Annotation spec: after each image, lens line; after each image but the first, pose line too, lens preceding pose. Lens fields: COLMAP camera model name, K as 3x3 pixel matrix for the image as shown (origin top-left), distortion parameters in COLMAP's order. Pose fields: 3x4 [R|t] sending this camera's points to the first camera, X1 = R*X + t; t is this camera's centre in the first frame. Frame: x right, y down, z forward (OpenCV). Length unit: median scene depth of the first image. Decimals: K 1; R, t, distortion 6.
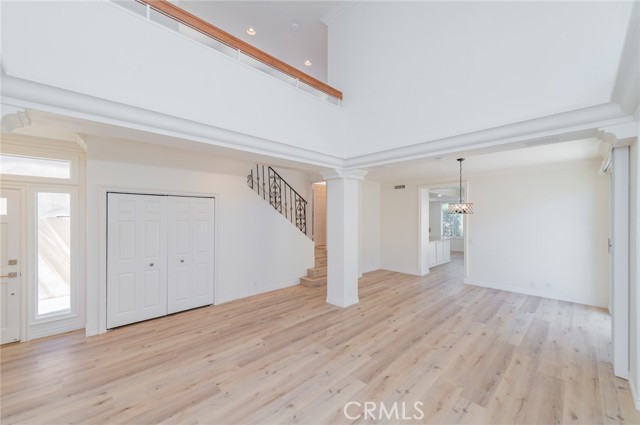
lens RADIAL K [[251.5, 0, 320.0], [0, 251.5, 212.5], [0, 0, 1]] dist [0.014752, 0.000089]
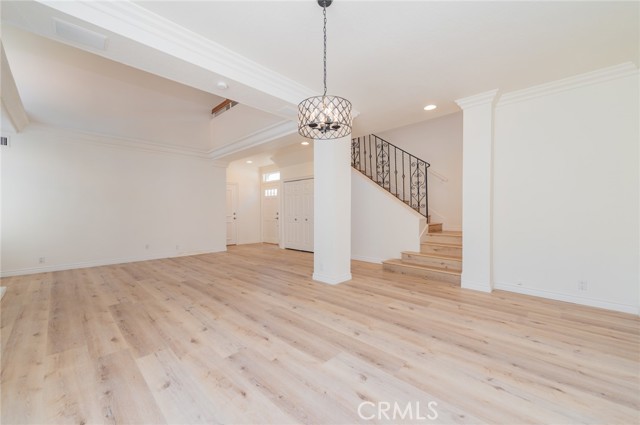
lens RADIAL K [[241.2, 0, 320.0], [0, 241.2, 212.5], [0, 0, 1]] dist [0.012929, -0.000358]
pose [[0.055024, 0.003841, -0.998478, 1.075418], [0.018832, 0.999811, 0.004884, 0.153207], [0.998307, -0.019072, 0.054942, 1.106091]]
